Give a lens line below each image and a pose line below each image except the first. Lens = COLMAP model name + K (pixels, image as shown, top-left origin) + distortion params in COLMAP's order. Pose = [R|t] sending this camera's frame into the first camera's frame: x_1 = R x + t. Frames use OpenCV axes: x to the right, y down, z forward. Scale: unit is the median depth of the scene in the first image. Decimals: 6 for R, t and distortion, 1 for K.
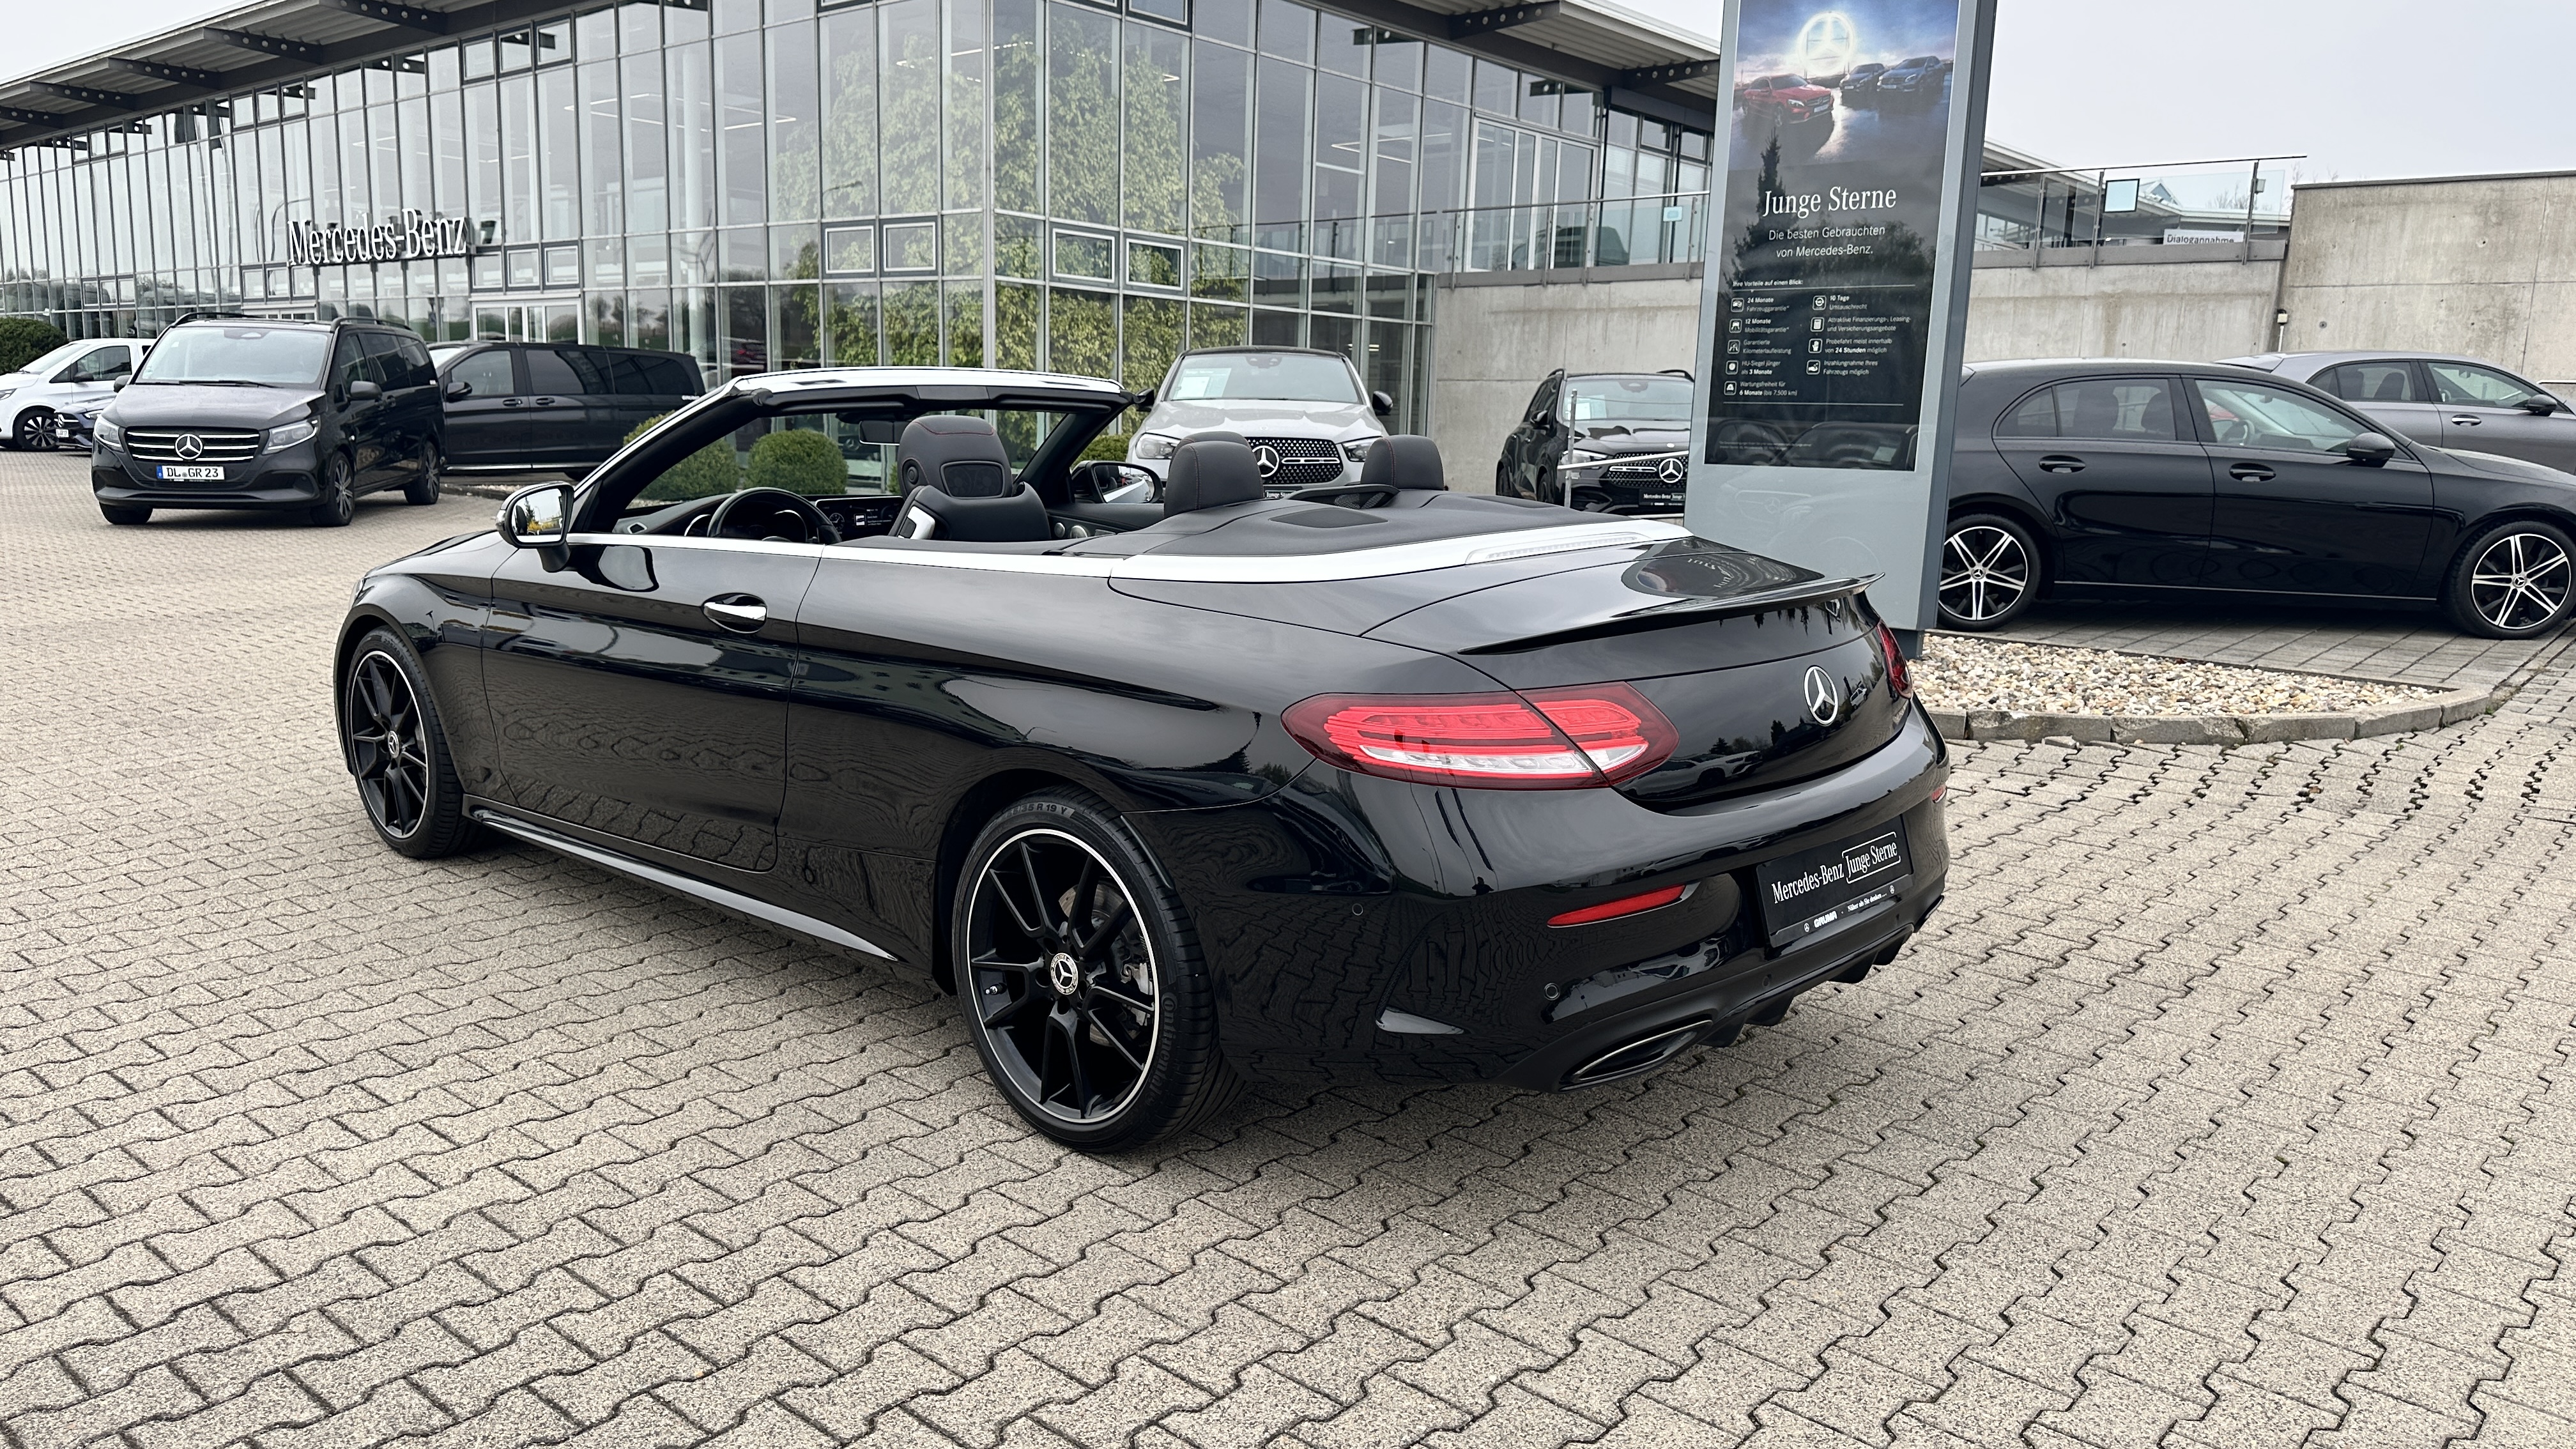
lens RADIAL K [[1766.5, 0, 1248.7], [0, 1766.5, 749.9], [0, 0, 1]] dist [0.056953, -0.074359]
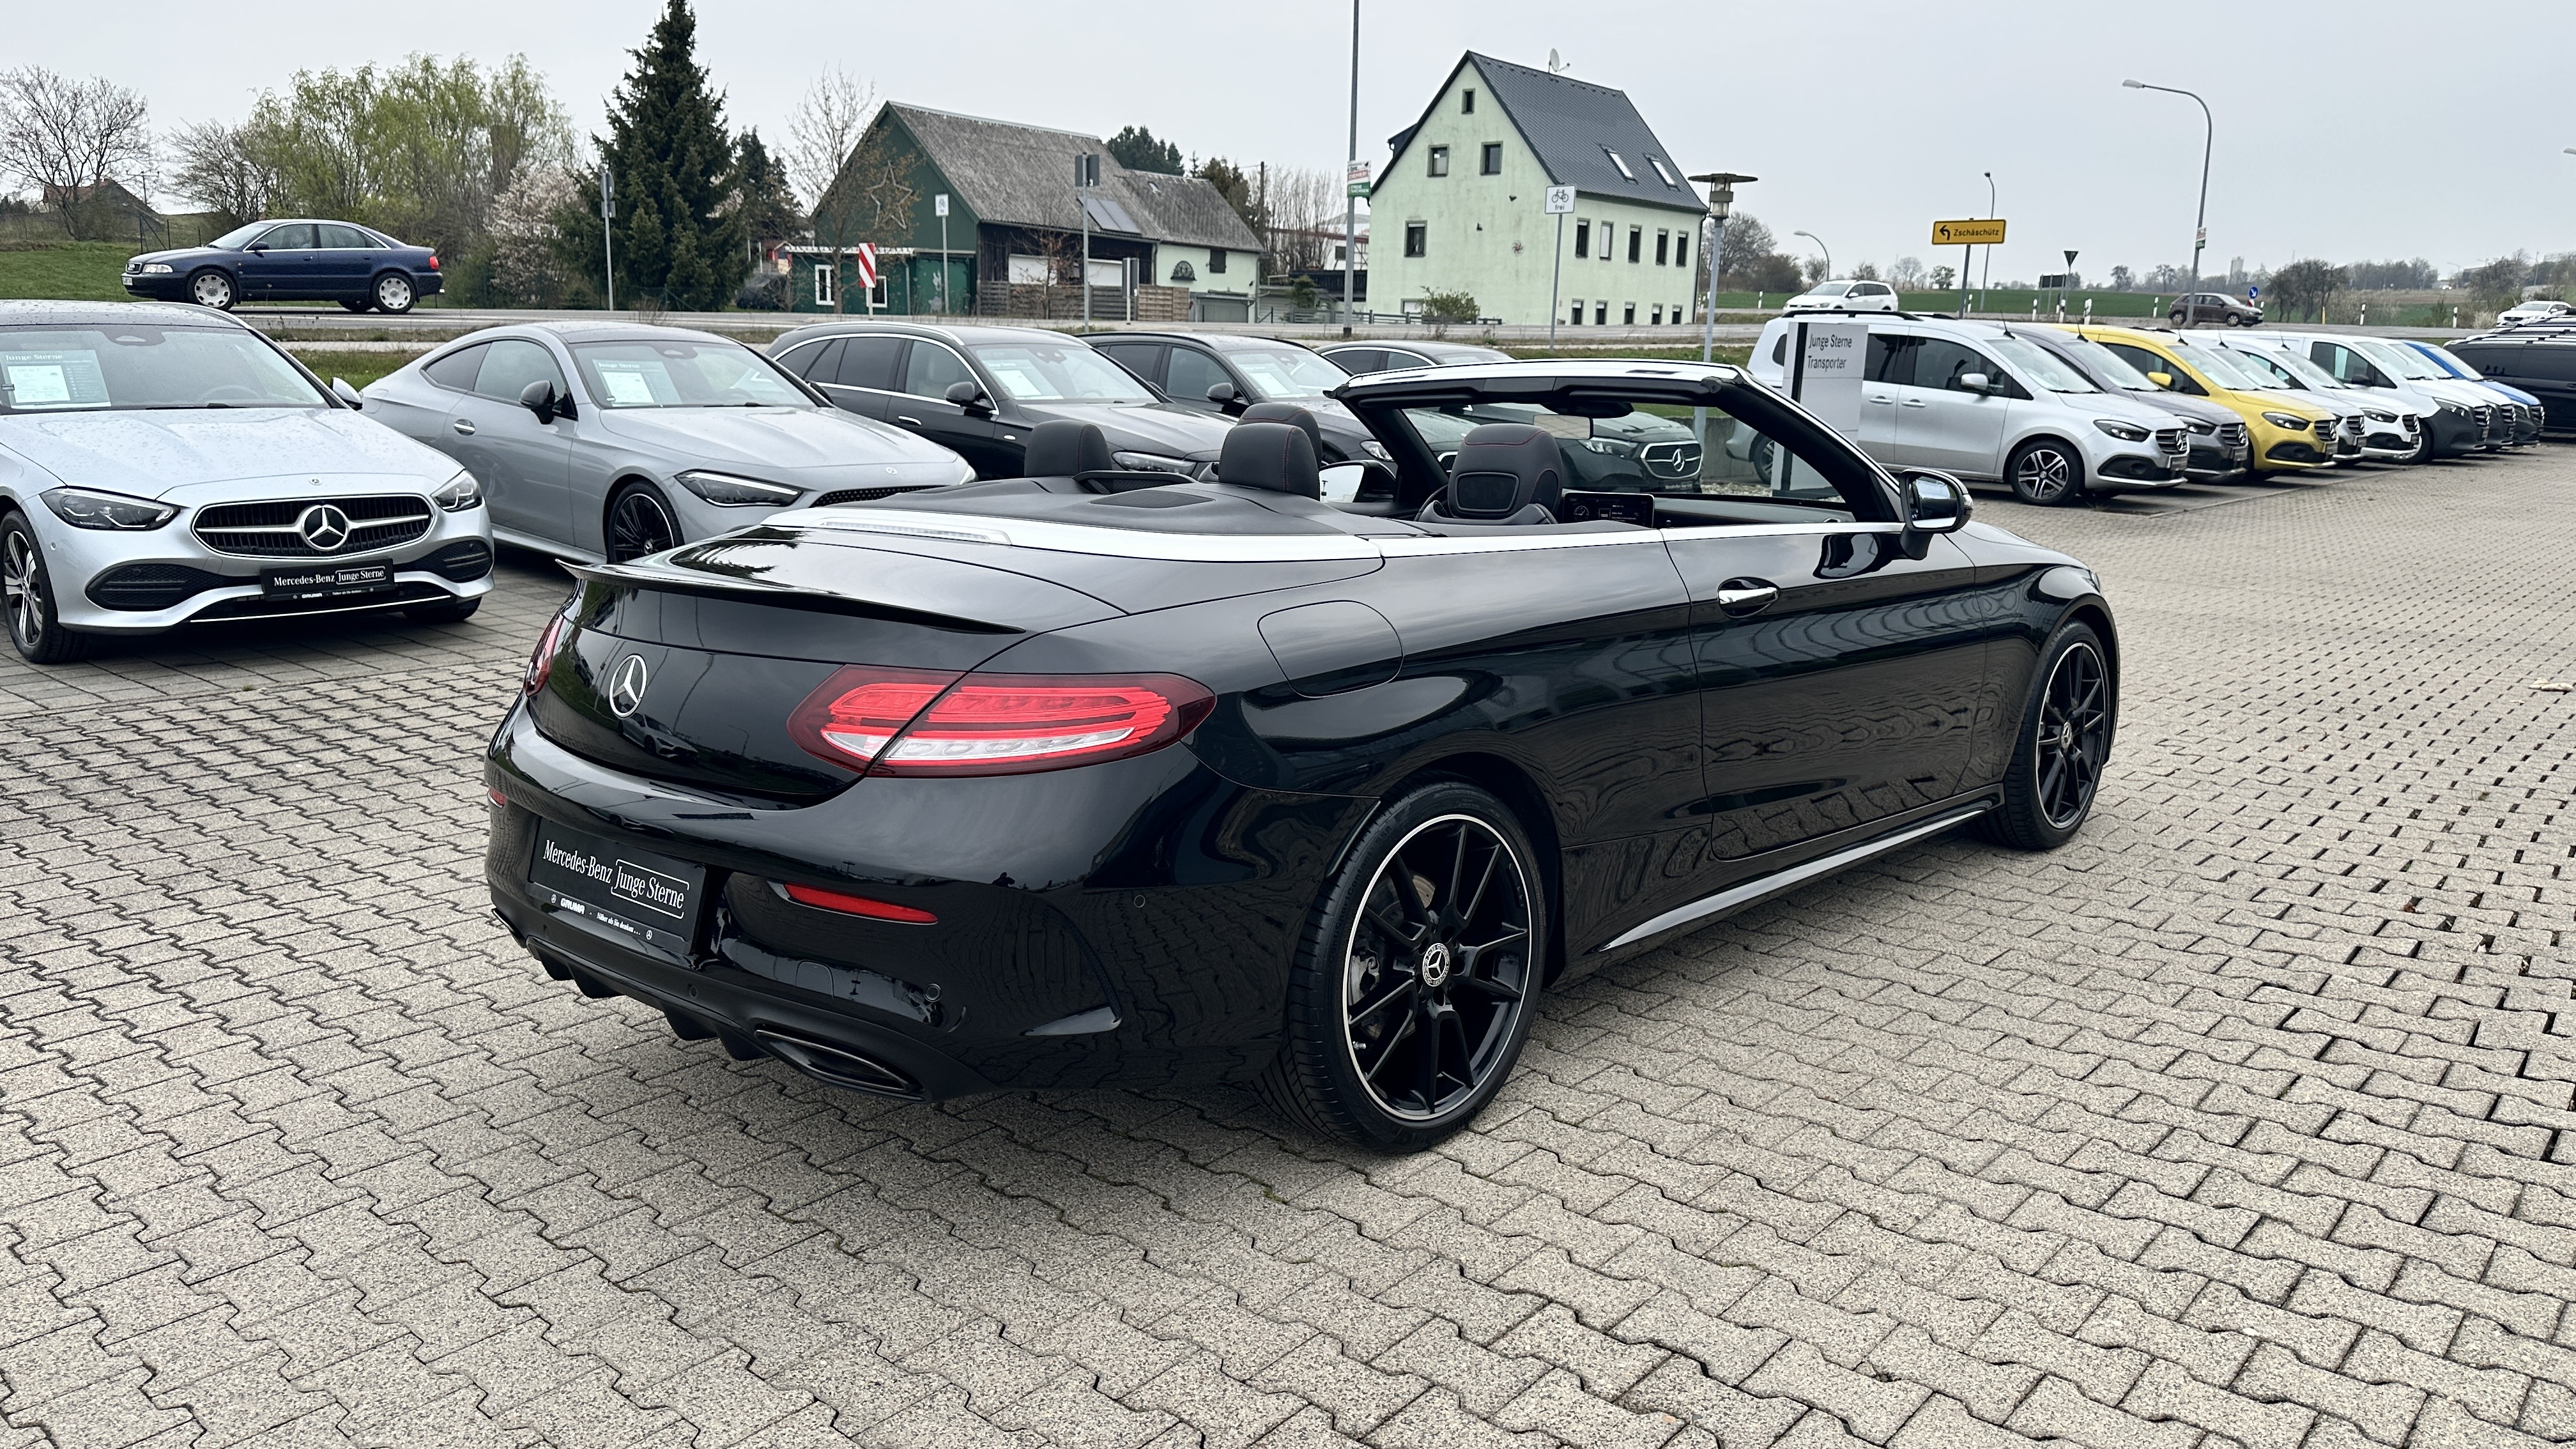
lens RADIAL K [[1766.5, 0, 1291.7], [0, 1766.5, 739.9], [0, 0, 1]] dist [0.056953, -0.074359]
pose [[0.024982, 0.184410, -0.982532, 0.161625], [-0.202189, 0.963459, 0.175689, -0.030743], [0.979028, 0.194269, 0.061355, 0.165761]]
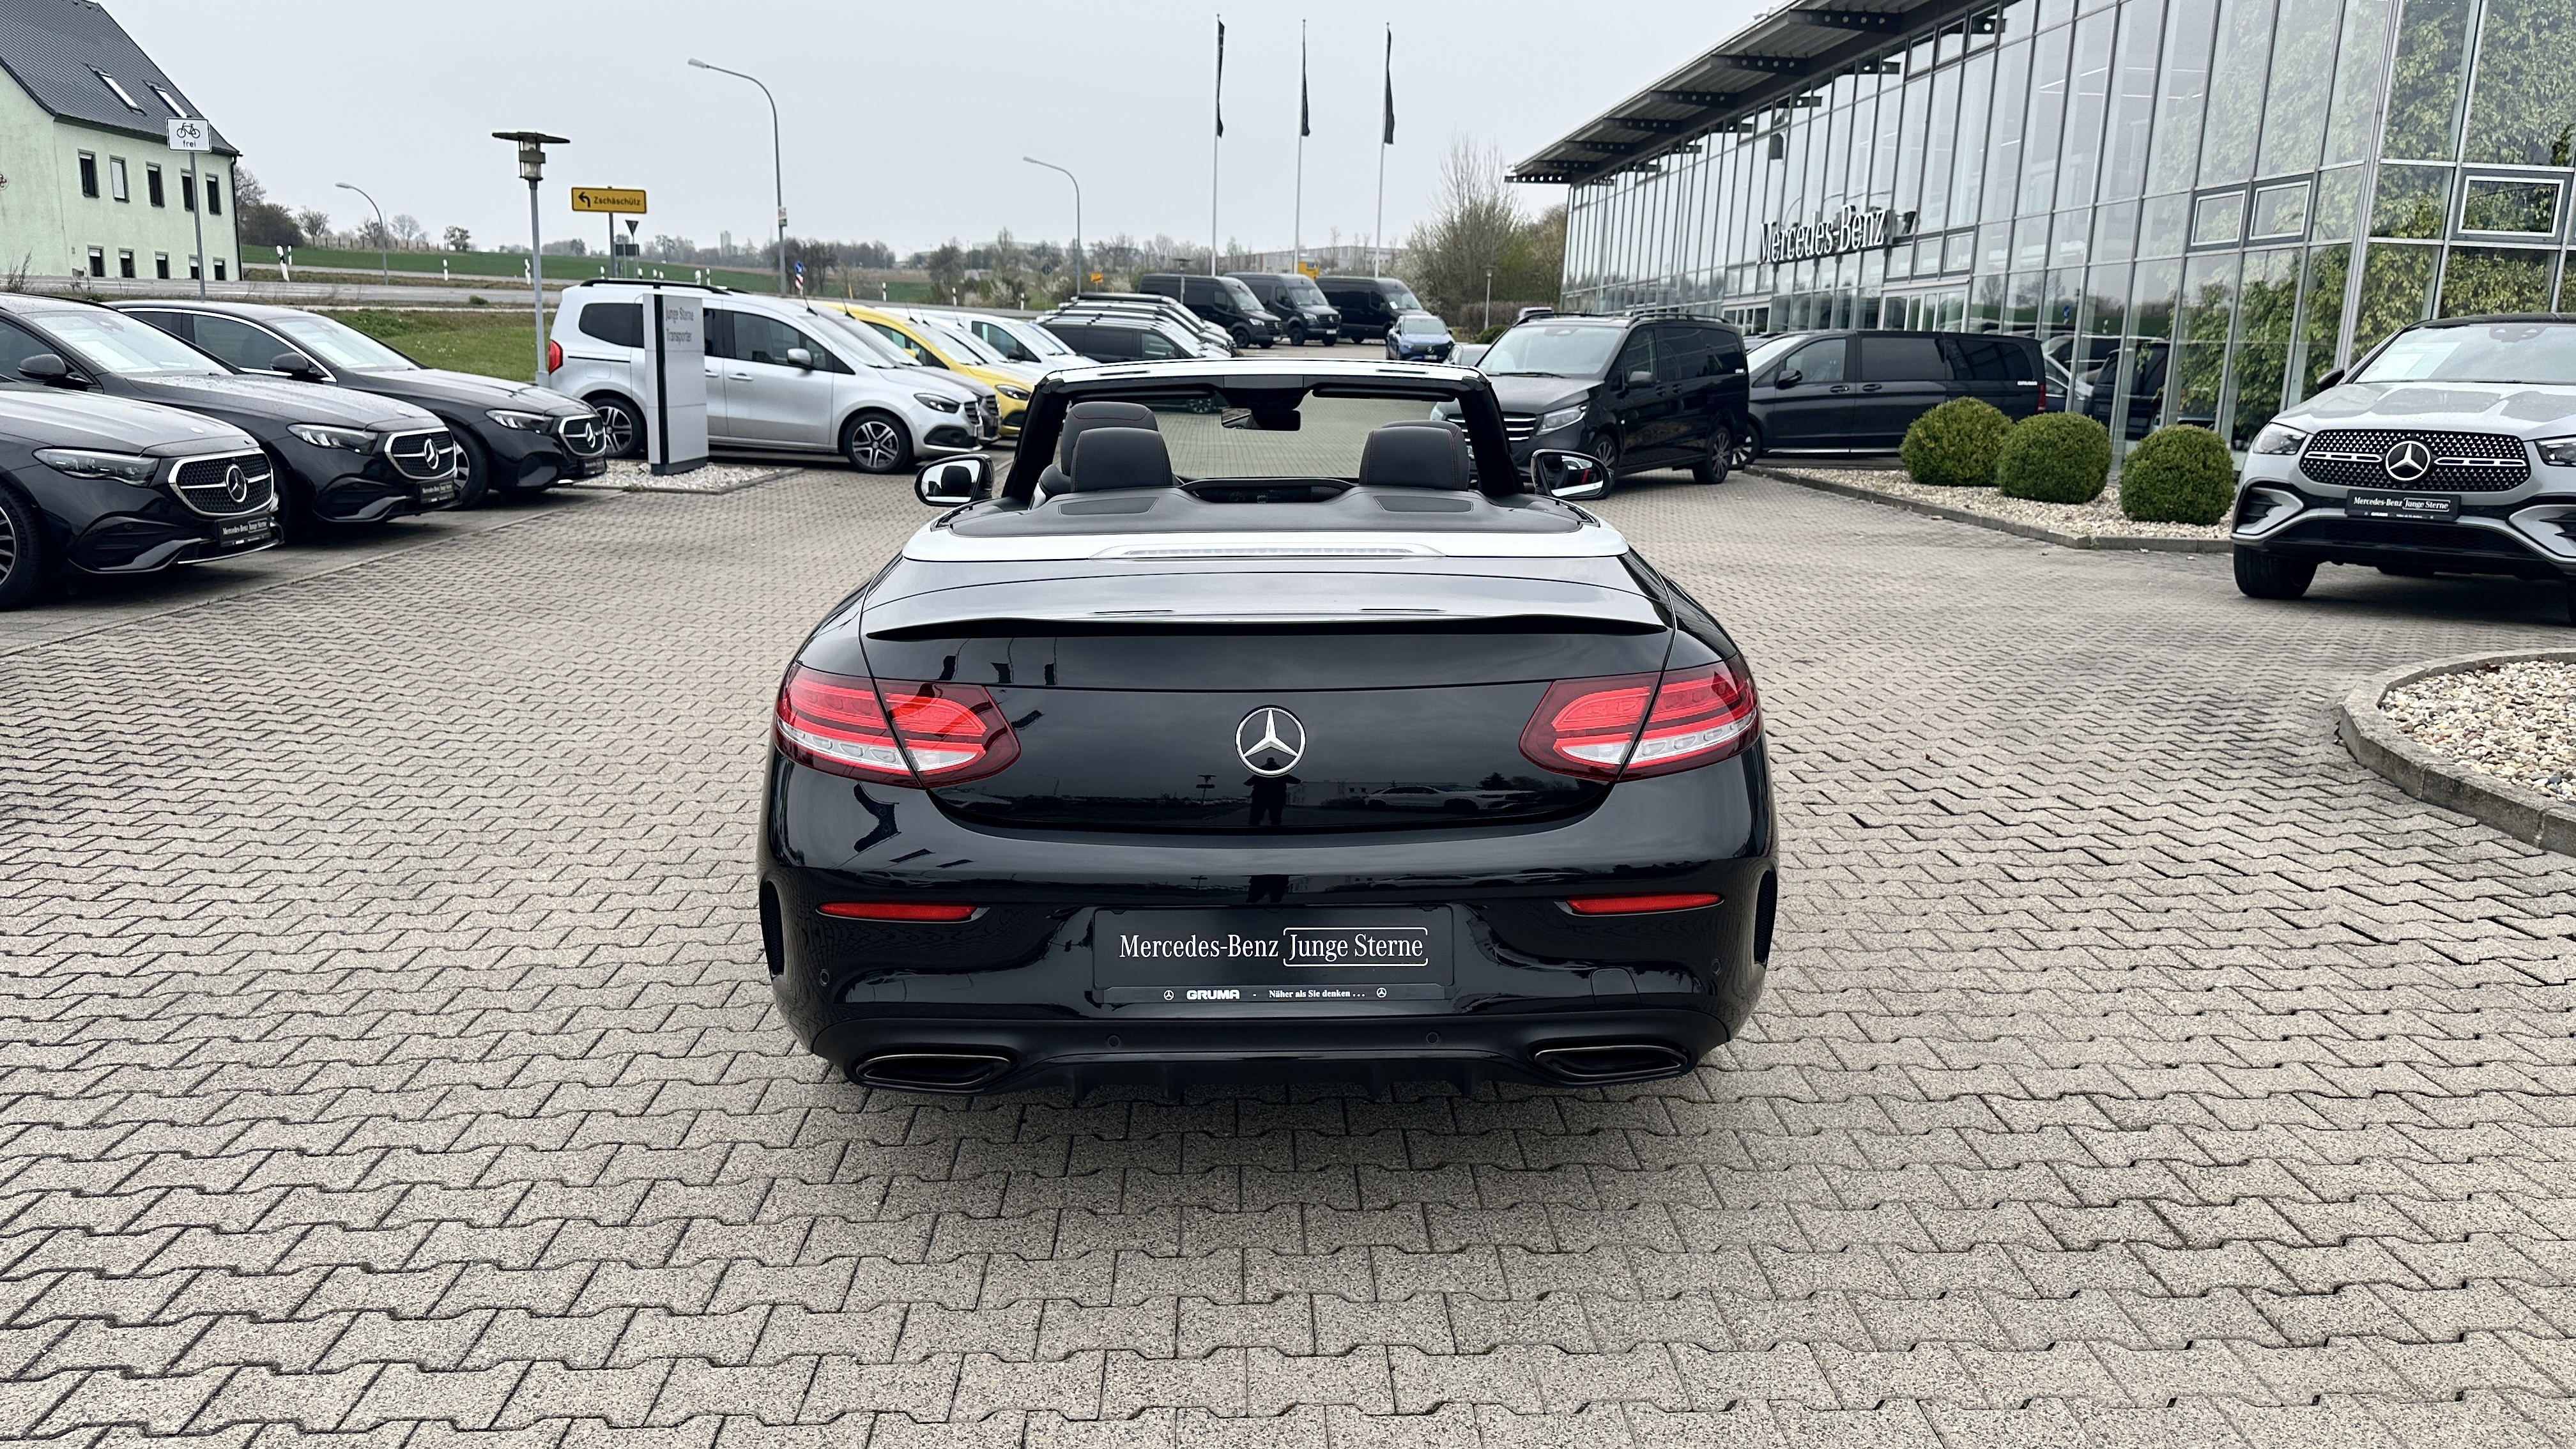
lens RADIAL K [[1766.5, 0, 1296.8], [0, 1766.5, 727.0], [0, 0, 1]] dist [0.056953, -0.074359]
pose [[0.704318, 0.136739, -0.696590, 0.118562], [-0.139663, 0.988786, 0.052884, -0.010768], [0.696010, 0.060041, 0.715517, 0.051246]]
